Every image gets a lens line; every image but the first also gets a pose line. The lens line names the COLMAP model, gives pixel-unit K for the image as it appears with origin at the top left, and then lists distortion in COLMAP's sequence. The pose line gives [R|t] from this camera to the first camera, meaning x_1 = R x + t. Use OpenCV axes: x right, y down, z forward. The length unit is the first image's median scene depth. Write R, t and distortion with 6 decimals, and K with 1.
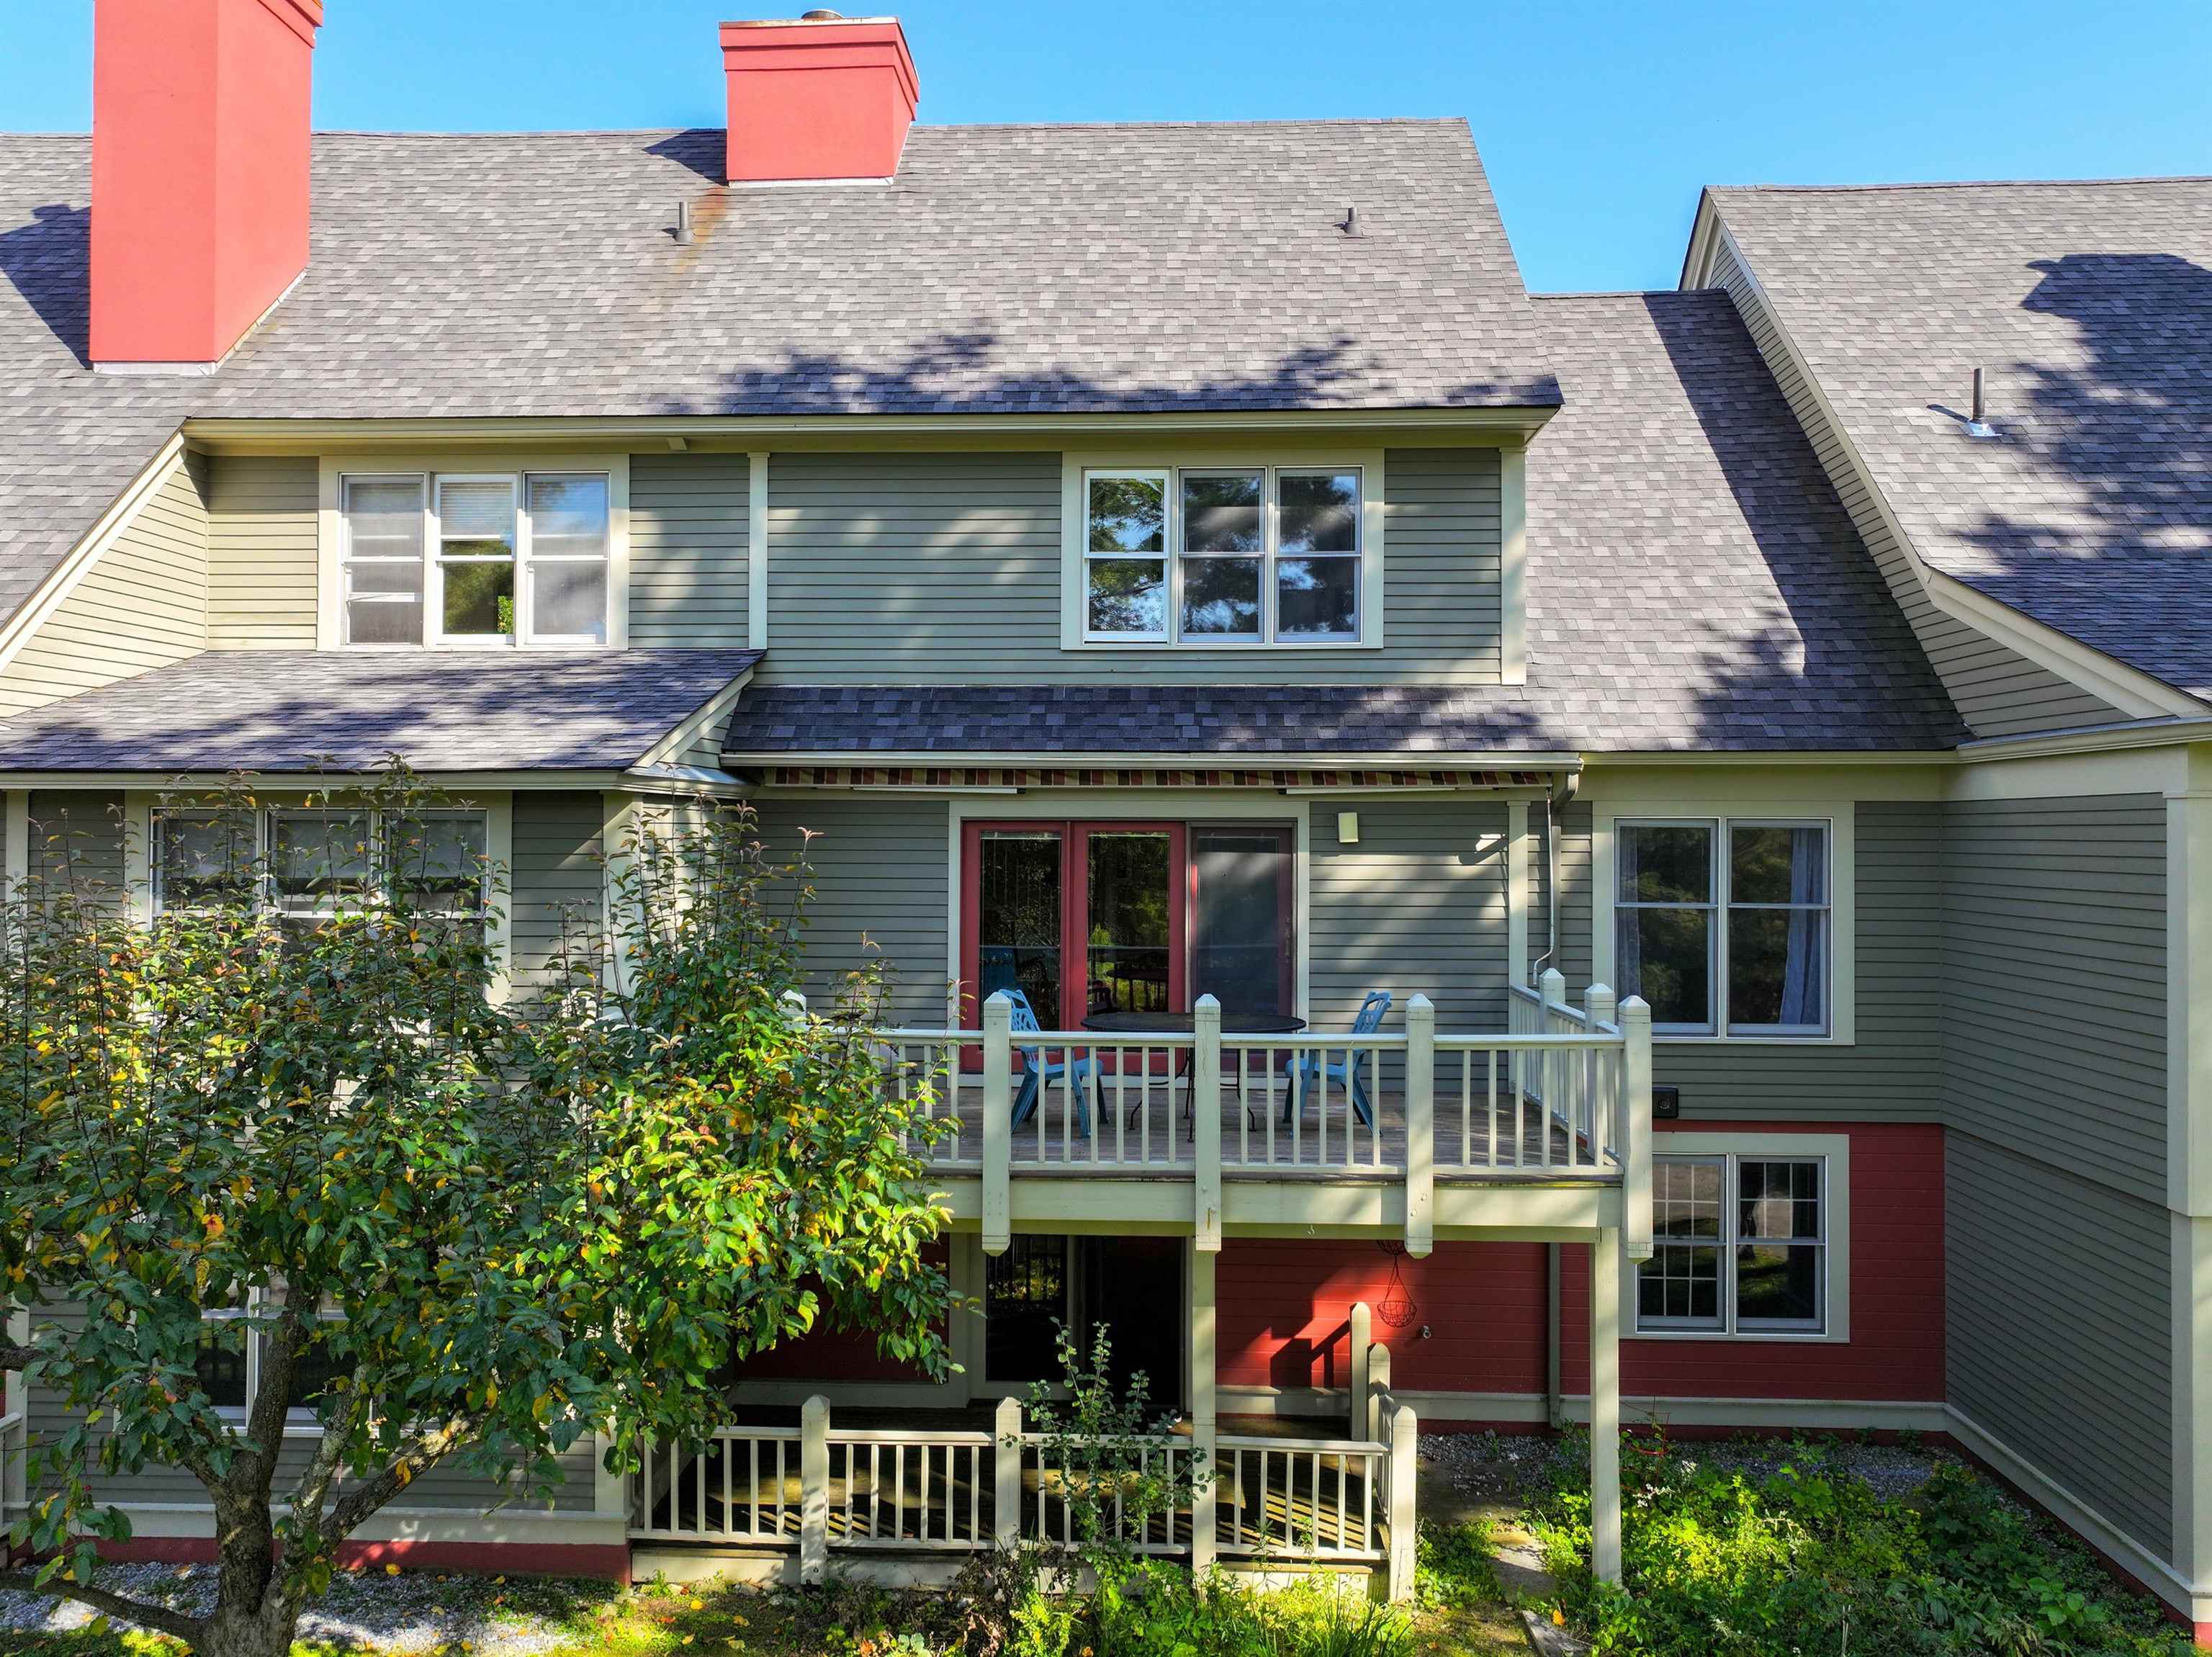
lens RADIAL K [[1548.2, 0, 1105.5], [0, 1548.2, 822.5], [0, 0, 1]] dist [-0.004379, -0.003149]
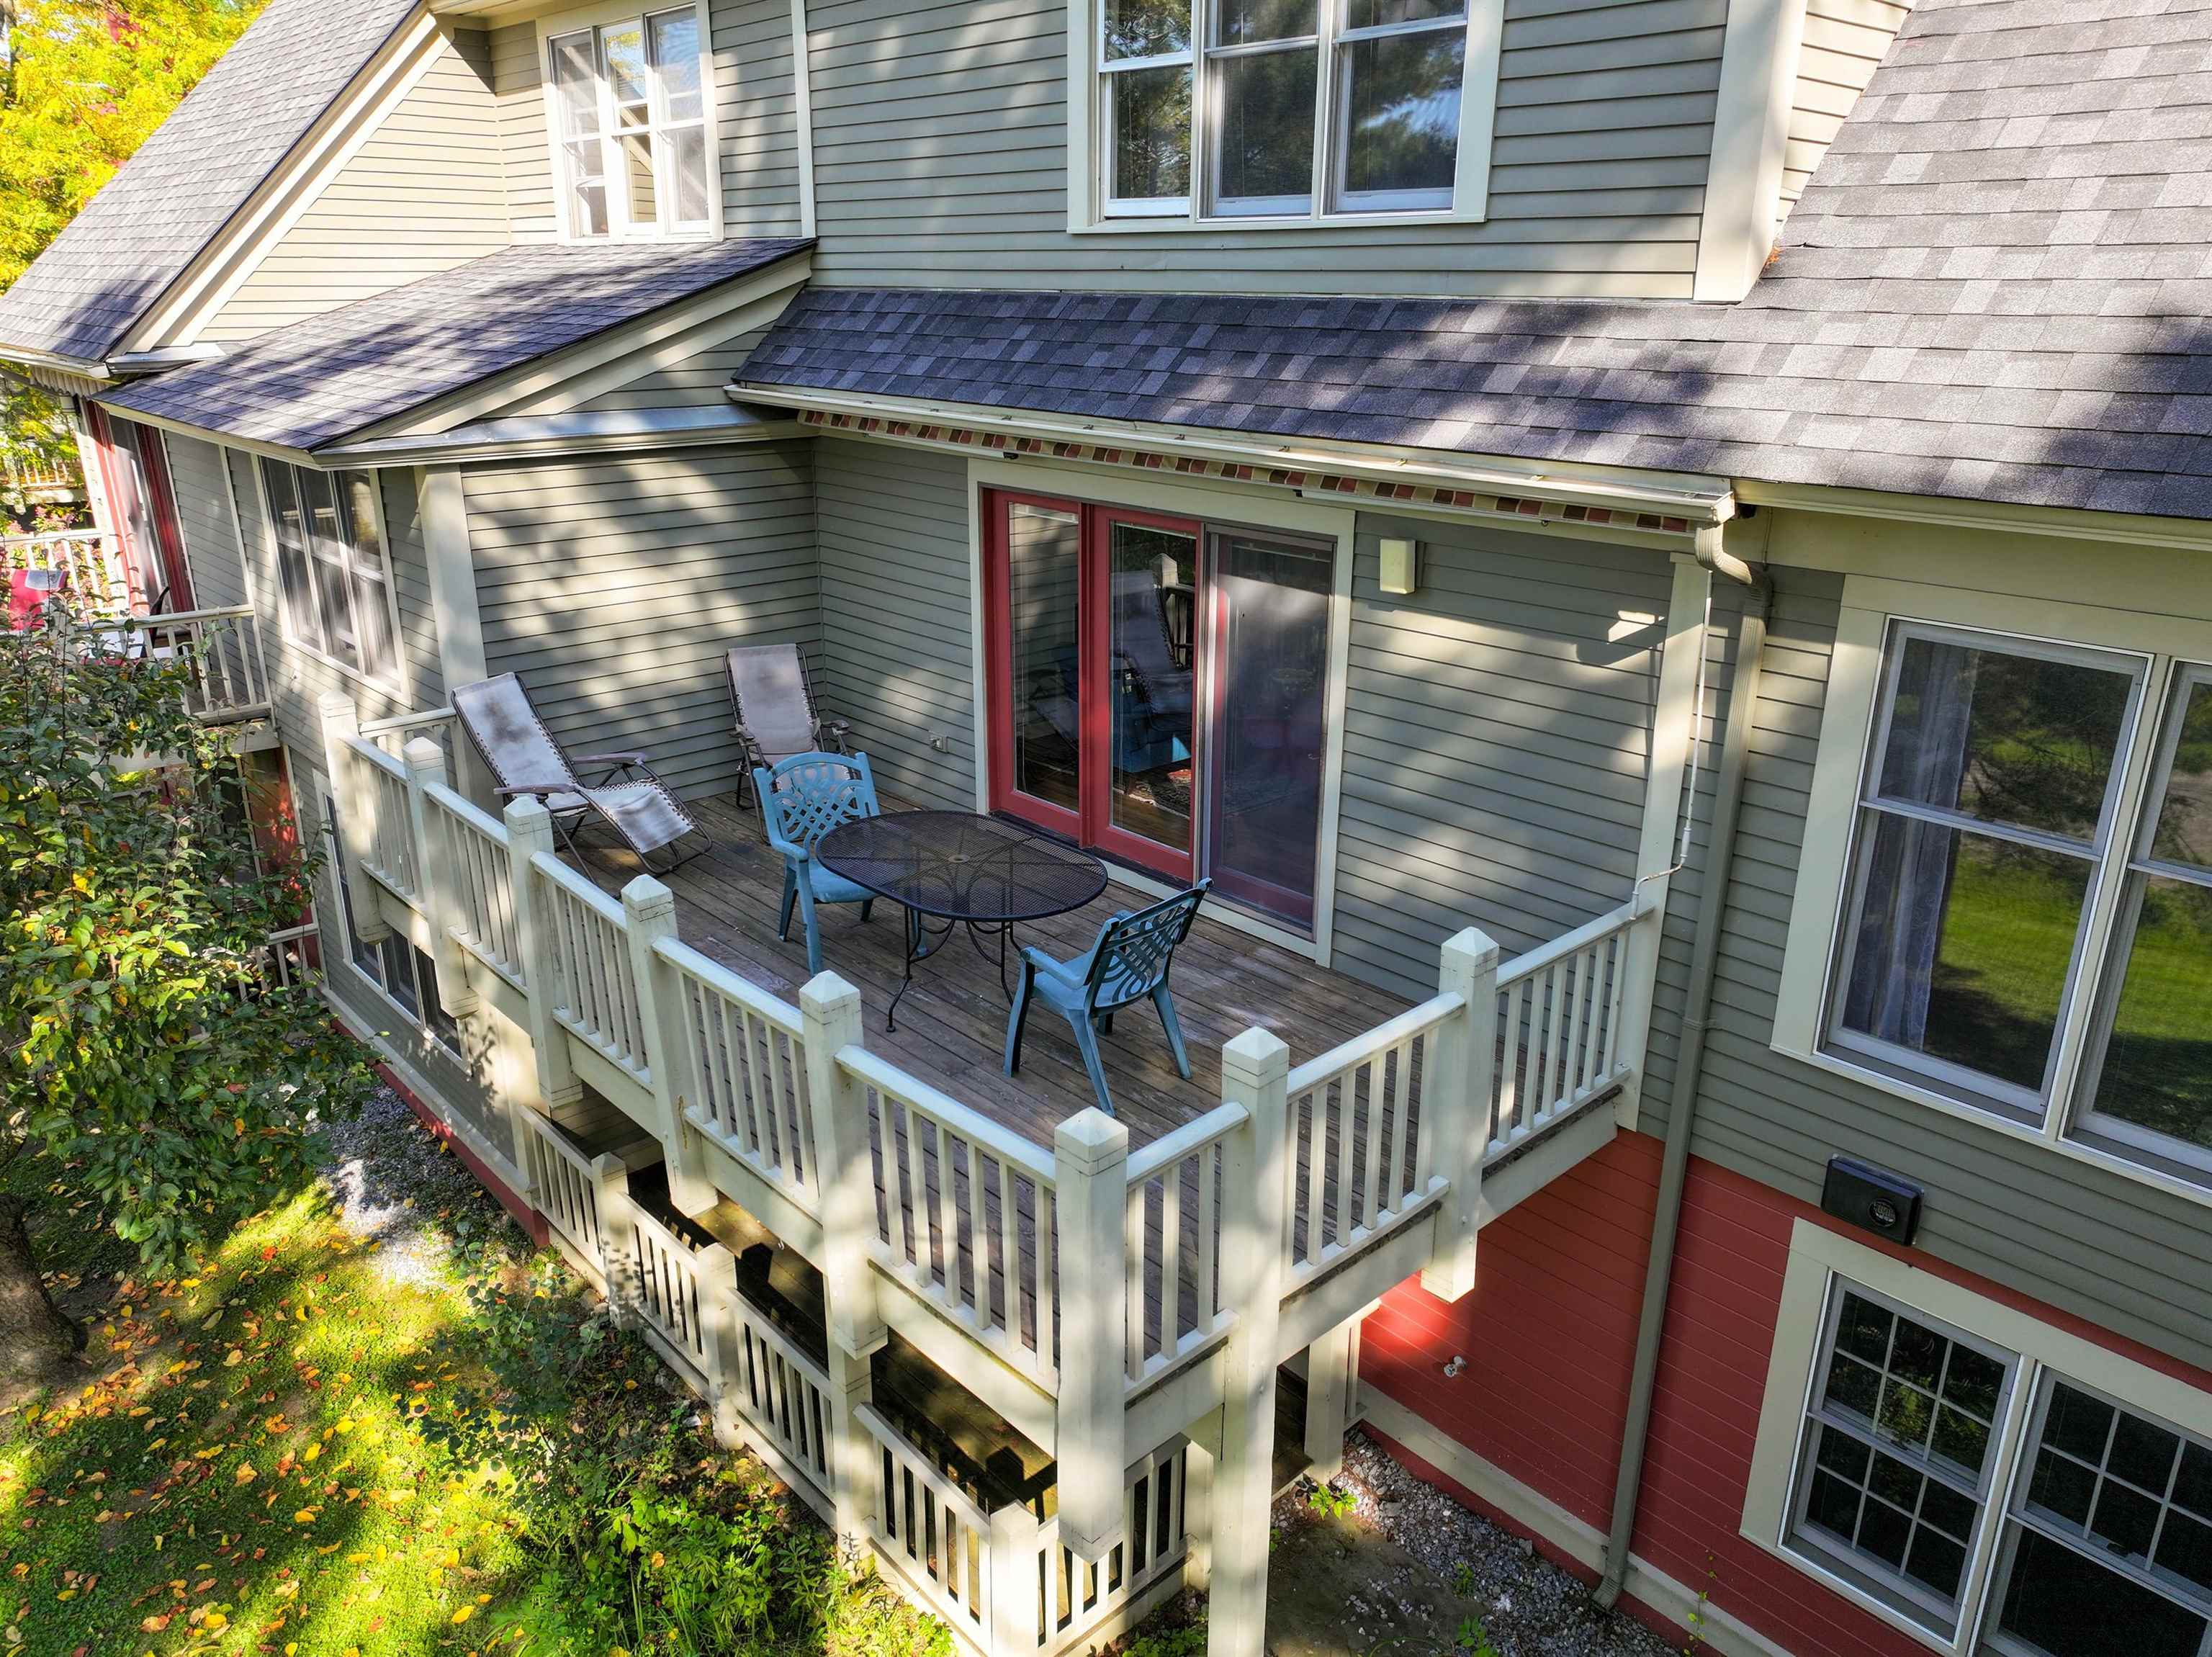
lens RADIAL K [[1548.2, 0, 1108.2], [0, 1548.2, 836.8], [0, 0, 1]] dist [-0.004379, -0.003149]
pose [[0.709912, 0.239787, -0.662214, 0.477896], [0.004031, 0.938858, 0.344280, -0.098259], [0.704279, -0.247078, 0.665540, 0.523445]]
